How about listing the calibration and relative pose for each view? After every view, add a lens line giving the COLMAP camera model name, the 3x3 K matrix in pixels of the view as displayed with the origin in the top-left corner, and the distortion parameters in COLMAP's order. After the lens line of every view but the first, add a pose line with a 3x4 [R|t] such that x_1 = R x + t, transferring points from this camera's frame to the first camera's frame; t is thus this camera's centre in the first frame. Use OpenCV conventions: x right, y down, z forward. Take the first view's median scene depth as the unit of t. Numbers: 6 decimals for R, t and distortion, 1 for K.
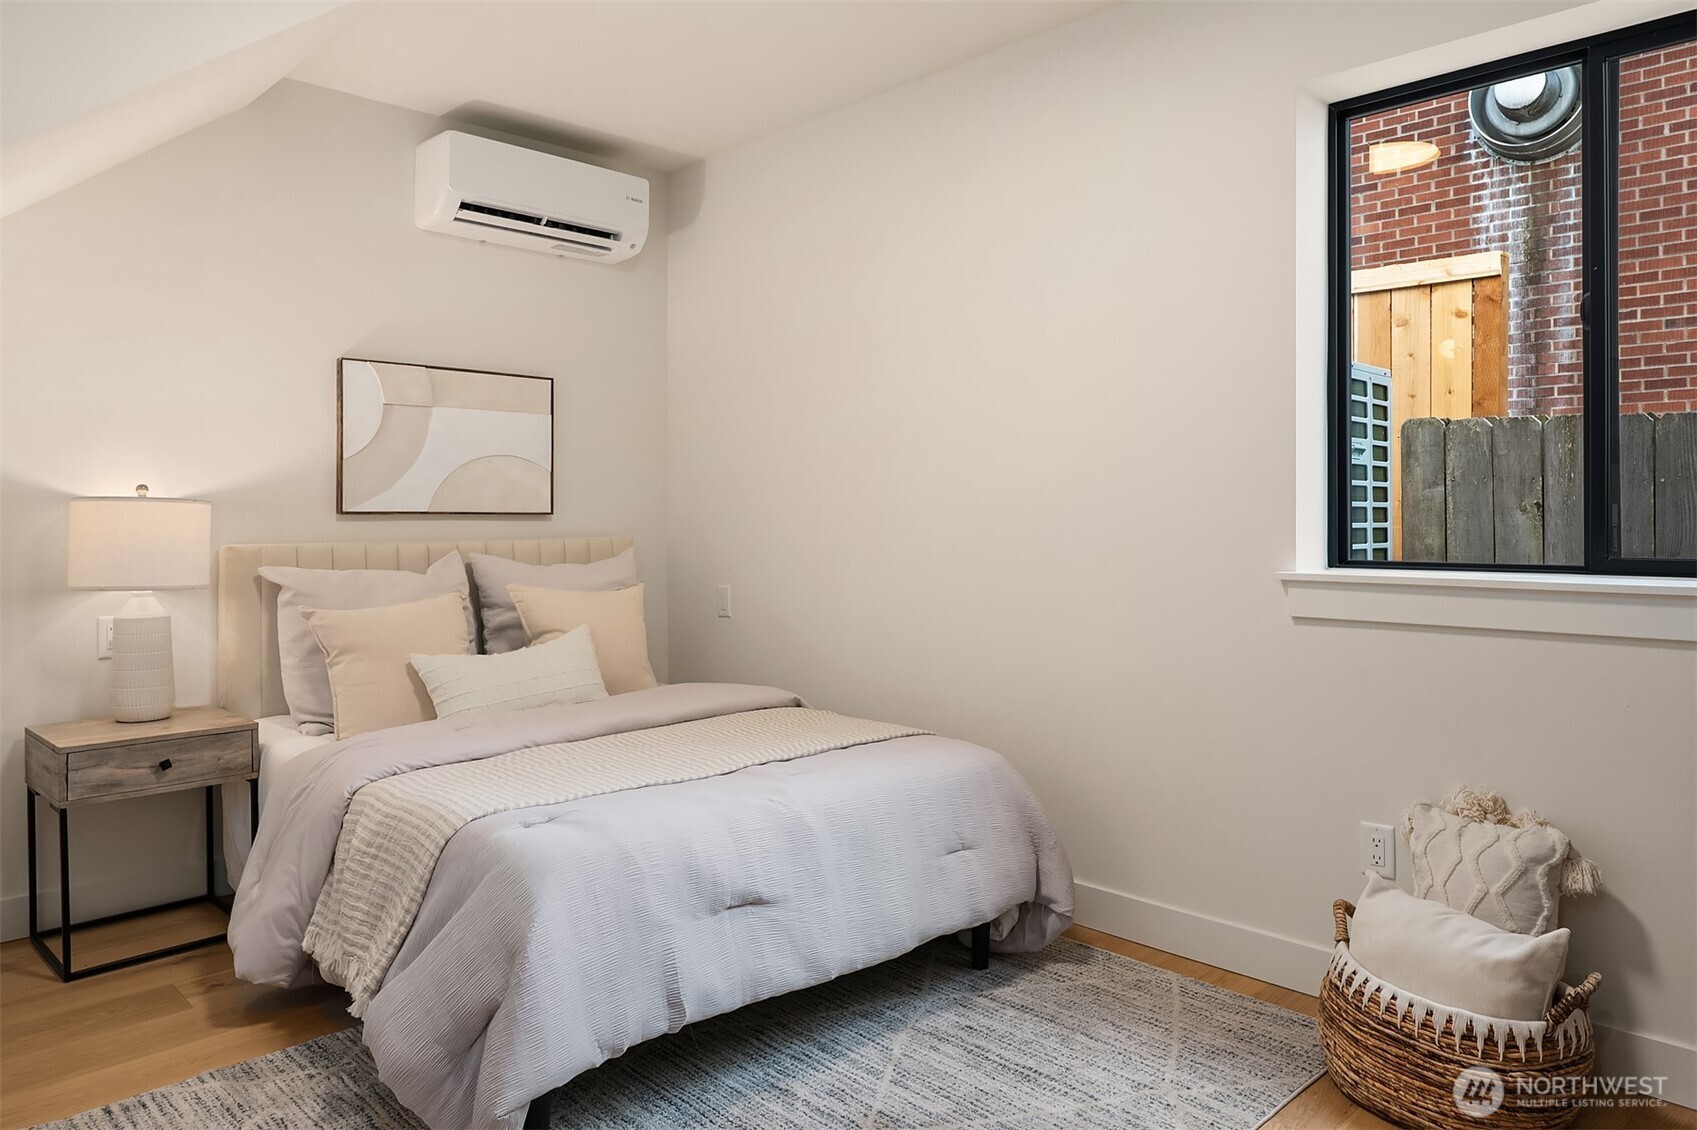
lens RADIAL K [[1119.8, 0, 863.7], [0, 1119.8, 498.3], [0, 0, 1]] dist [-0.000963, -0.004976]
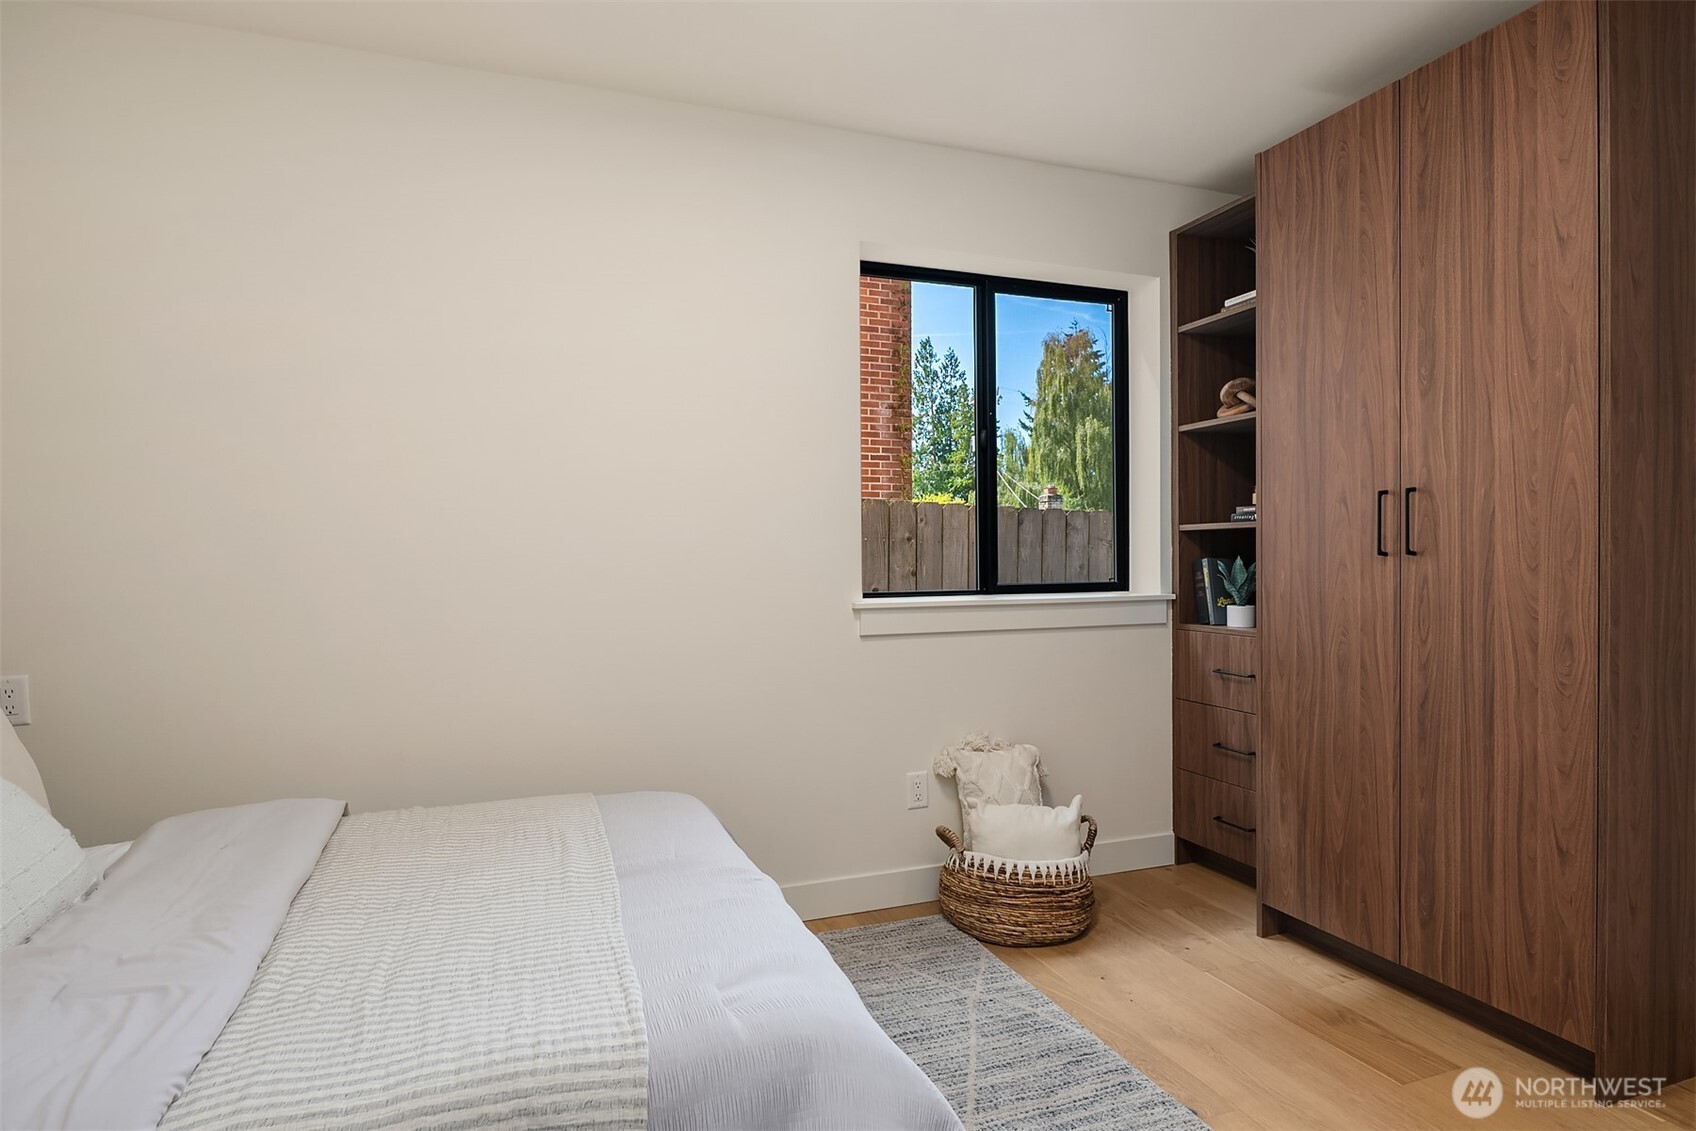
lens RADIAL K [[930.6, 0, 855.3], [0, 930.6, 561.6], [0, 0, 1]] dist [0.000696, -0.000011]
pose [[0.405698, -0.000524, 0.914007, -0.742116], [-0.007035, 0.999968, 0.003696, 0.014683], [-0.913980, -0.007930, 0.405681, 0.643675]]
